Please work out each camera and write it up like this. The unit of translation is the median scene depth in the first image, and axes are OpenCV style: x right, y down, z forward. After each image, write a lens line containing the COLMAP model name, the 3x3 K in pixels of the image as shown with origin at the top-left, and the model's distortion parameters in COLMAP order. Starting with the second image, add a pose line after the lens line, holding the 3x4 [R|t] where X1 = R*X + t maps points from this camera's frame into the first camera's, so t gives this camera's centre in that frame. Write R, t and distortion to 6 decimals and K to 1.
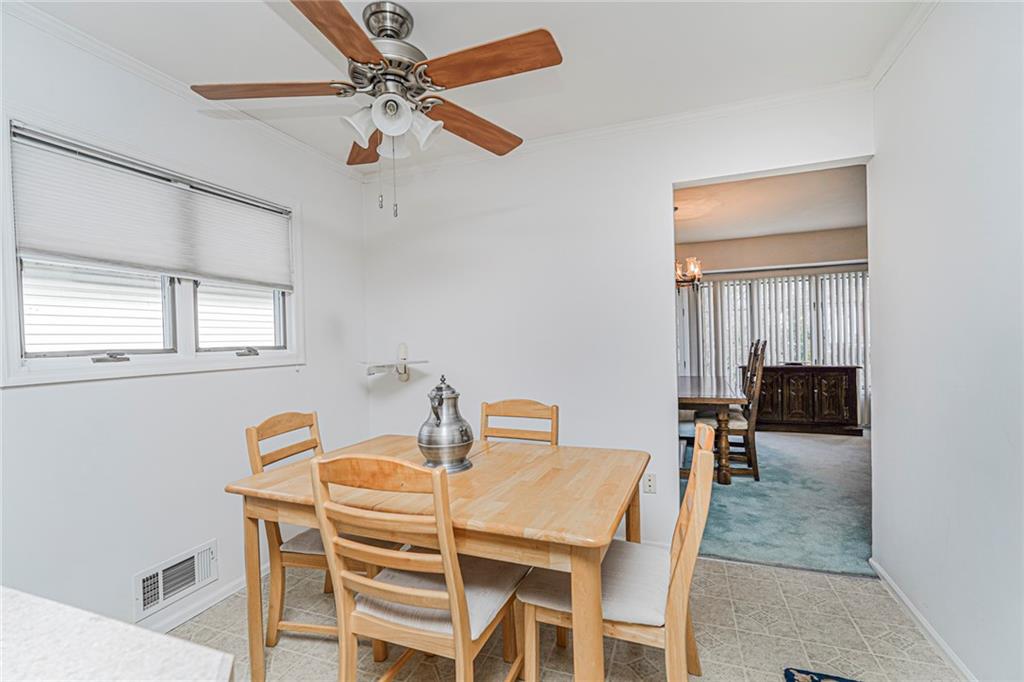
lens RADIAL K [[451.7, 0, 517.9], [0, 451.7, 345.9], [0, 0, 1]] dist [-0.004756, 0.005512]
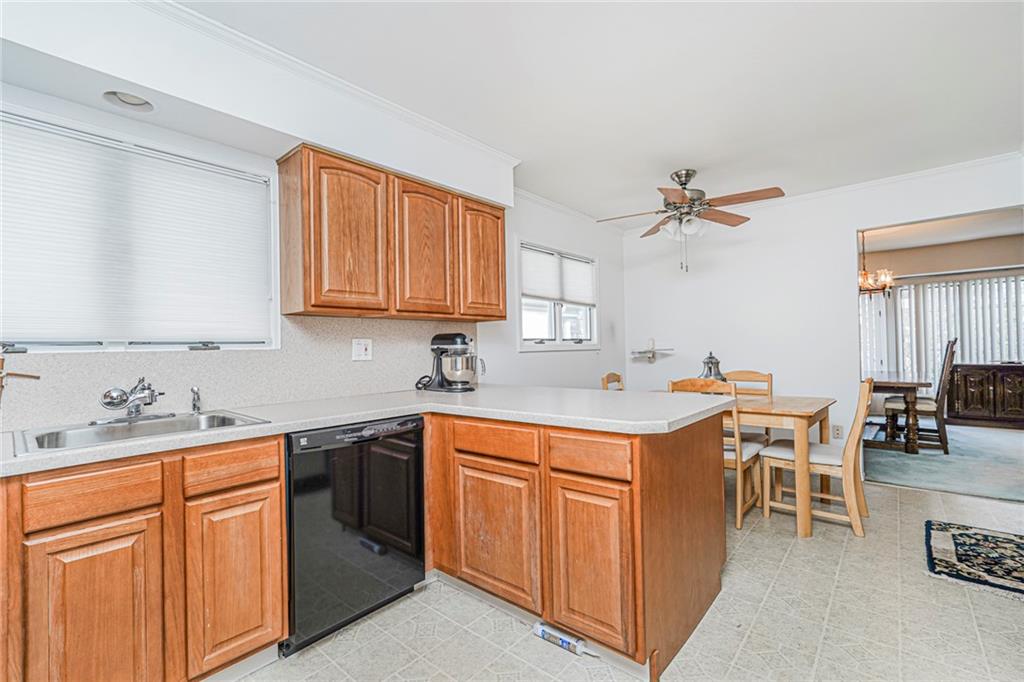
lens RADIAL K [[451.7, 0, 519.0], [0, 451.7, 344.9], [0, 0, 1]] dist [-0.004756, 0.005512]
pose [[0.940387, 0.007000, -0.340034, -0.115364], [-0.010280, 0.999916, -0.007846, 0.025008], [0.339951, 0.010874, 0.940380, -0.454530]]
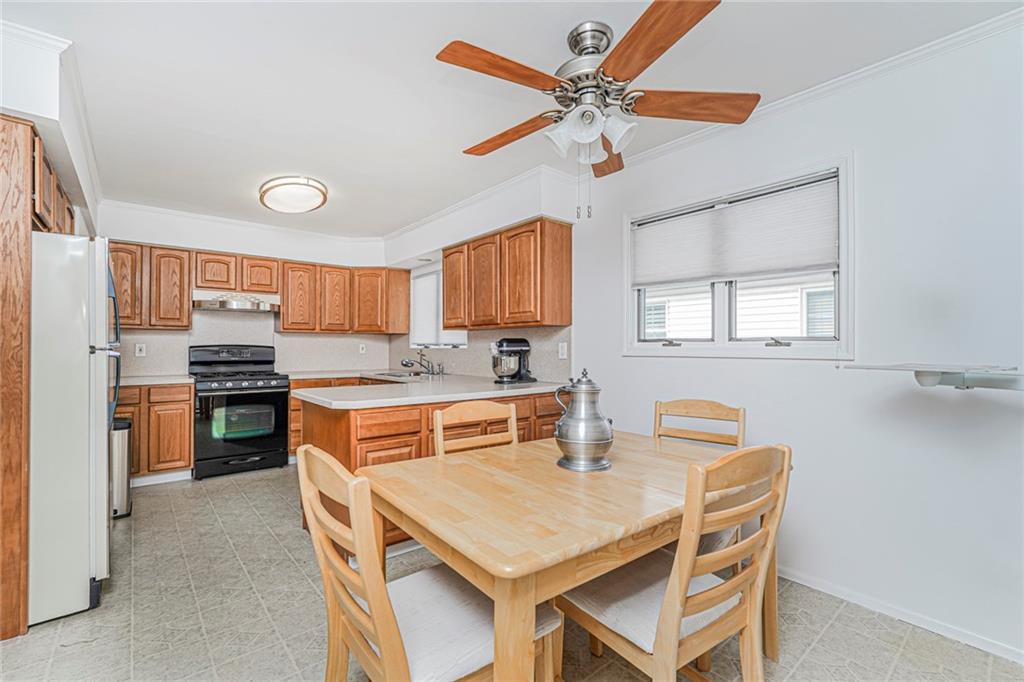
lens RADIAL K [[451.7, 0, 511.2], [0, 451.7, 342.9], [0, 0, 1]] dist [-0.004756, 0.005512]
pose [[-0.490929, 0.017803, -0.871018, 0.311233], [0.003157, 0.999821, 0.018656, -0.003156], [0.871194, 0.006409, -0.490897, 0.557419]]
